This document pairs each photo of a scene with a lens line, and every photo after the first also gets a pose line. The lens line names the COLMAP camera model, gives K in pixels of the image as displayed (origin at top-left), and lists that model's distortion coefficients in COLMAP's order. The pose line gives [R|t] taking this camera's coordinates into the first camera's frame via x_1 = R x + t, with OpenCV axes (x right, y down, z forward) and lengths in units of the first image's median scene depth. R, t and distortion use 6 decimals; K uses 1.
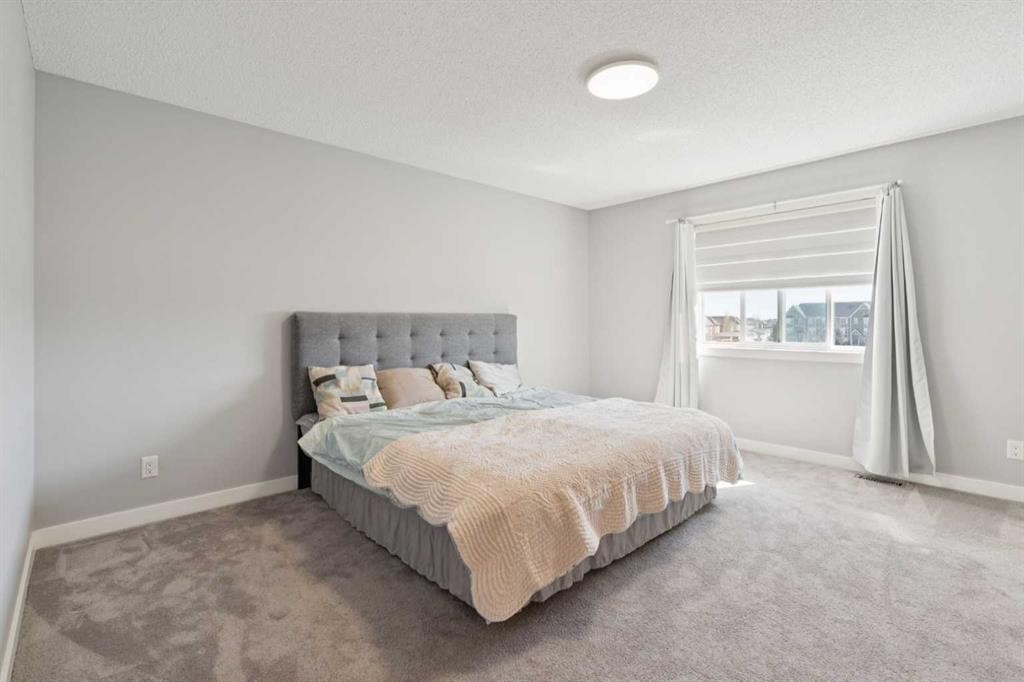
lens RADIAL K [[470.4, 0, 511.2], [0, 470.4, 333.3], [0, 0, 1]] dist [-0.012150, 0.000119]
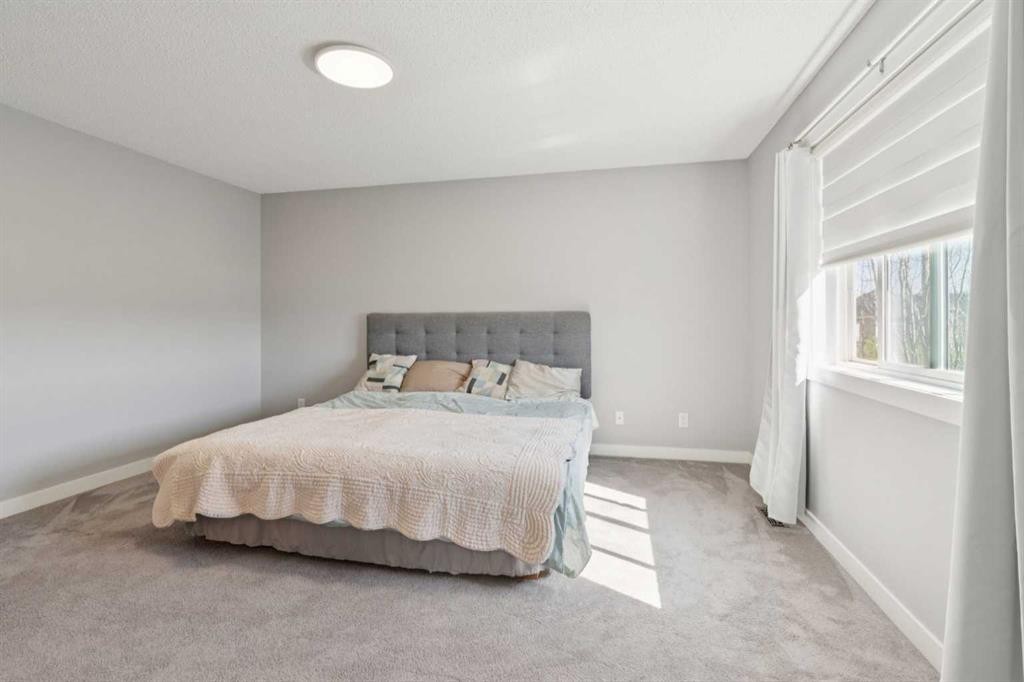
lens RADIAL K [[470.4, 0, 511.9], [0, 470.4, 332.5], [0, 0, 1]] dist [-0.012150, 0.000119]
pose [[0.570889, 0.025014, -0.820646, 0.855373], [-0.018318, 0.999675, 0.017728, -0.018681], [0.820823, 0.004912, 0.571162, 0.513624]]
